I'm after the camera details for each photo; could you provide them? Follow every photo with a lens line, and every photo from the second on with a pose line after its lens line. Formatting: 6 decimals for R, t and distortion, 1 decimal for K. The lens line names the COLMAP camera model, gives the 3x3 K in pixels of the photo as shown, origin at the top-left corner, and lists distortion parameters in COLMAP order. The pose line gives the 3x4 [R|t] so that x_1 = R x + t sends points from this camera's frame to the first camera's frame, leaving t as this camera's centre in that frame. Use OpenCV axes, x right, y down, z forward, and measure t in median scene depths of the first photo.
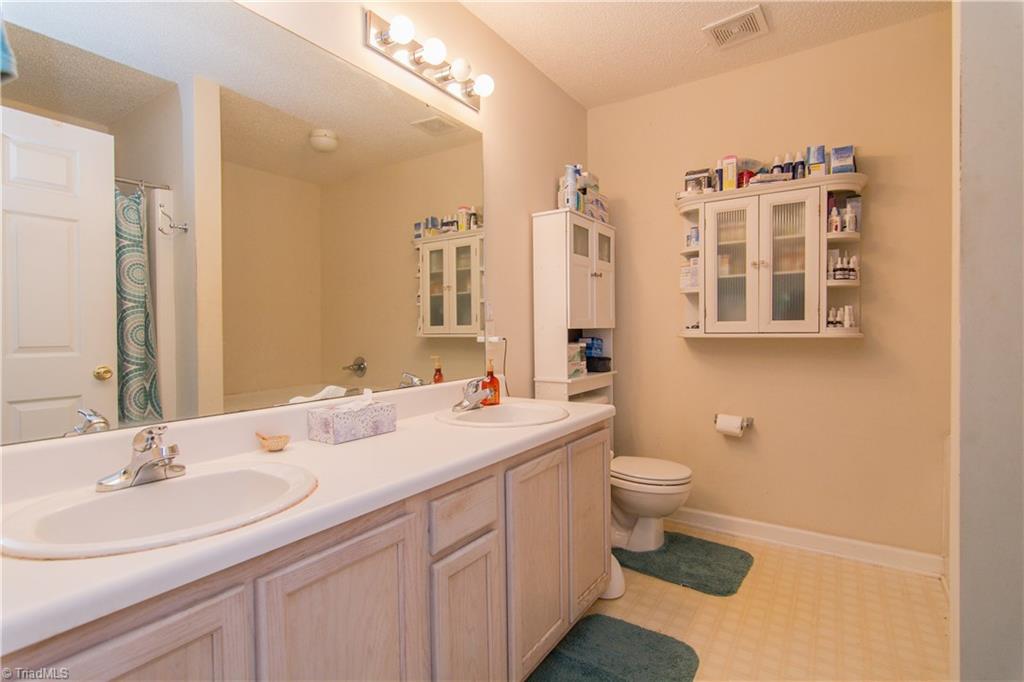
lens RADIAL K [[495.3, 0, 508.2], [0, 495.3, 337.8], [0, 0, 1]] dist [-0.006612, 0.002577]
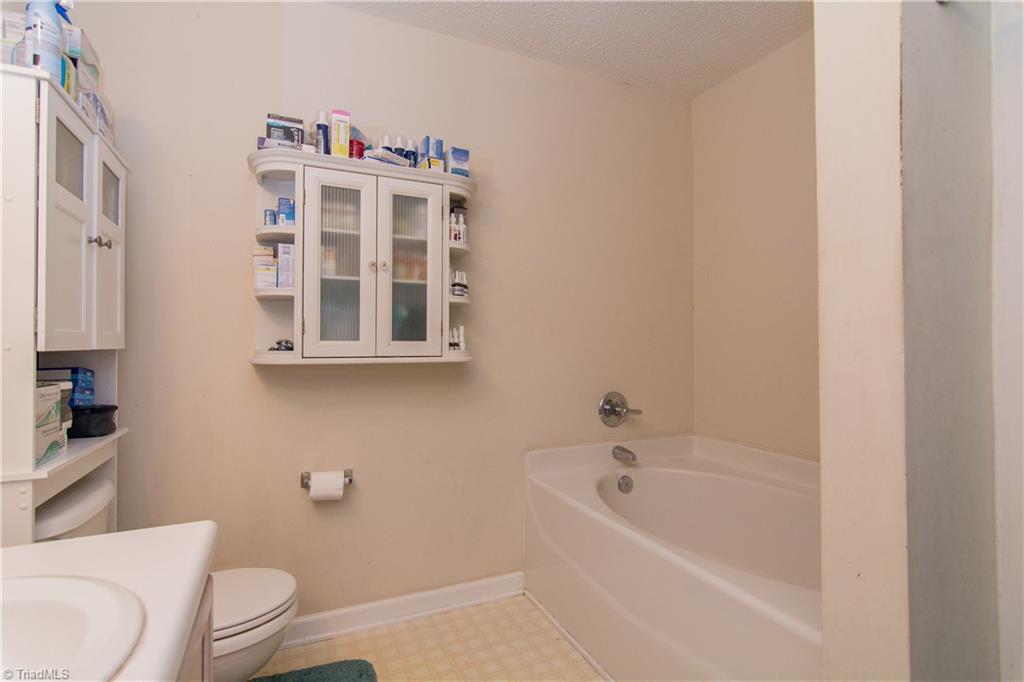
lens RADIAL K [[495.3, 0, 513.9], [0, 495.3, 339.5], [0, 0, 1]] dist [-0.006612, 0.002577]
pose [[0.517597, 0.021283, 0.855360, -0.029446], [0.011395, 0.999430, -0.031763, -0.009961], [-0.855549, 0.026187, 0.517059, 0.423719]]
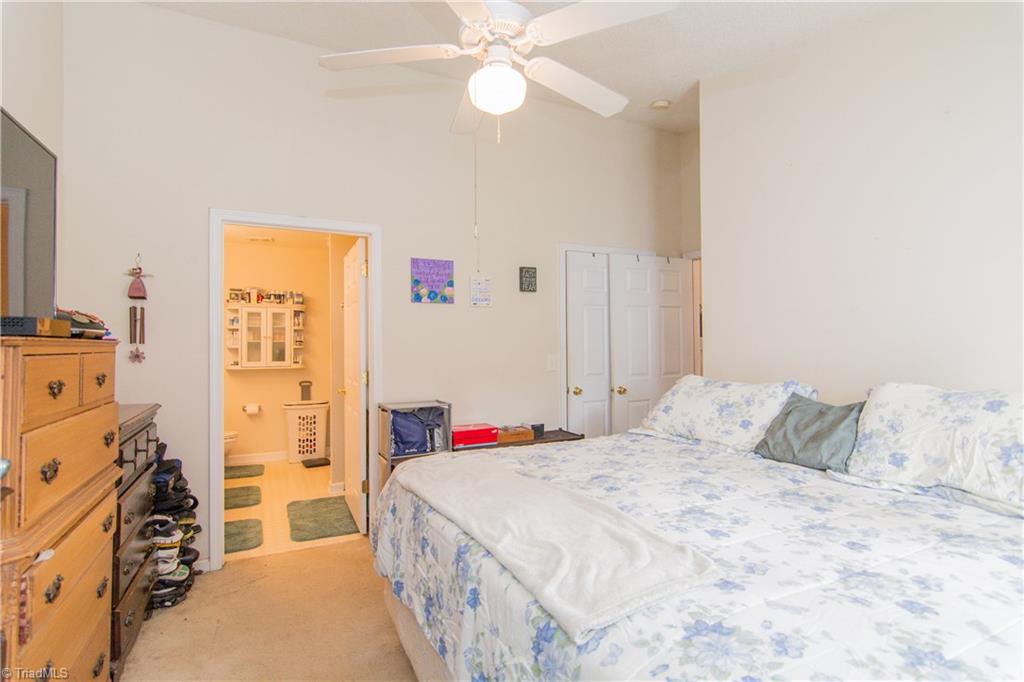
lens RADIAL K [[495.3, 0, 506.6], [0, 495.3, 345.1], [0, 0, 1]] dist [-0.006612, 0.002577]
pose [[0.496699, 0.023585, 0.867602, -0.928032], [0.022137, 0.998961, -0.039829, 0.006185], [-0.867641, 0.038989, 0.495661, -1.102957]]
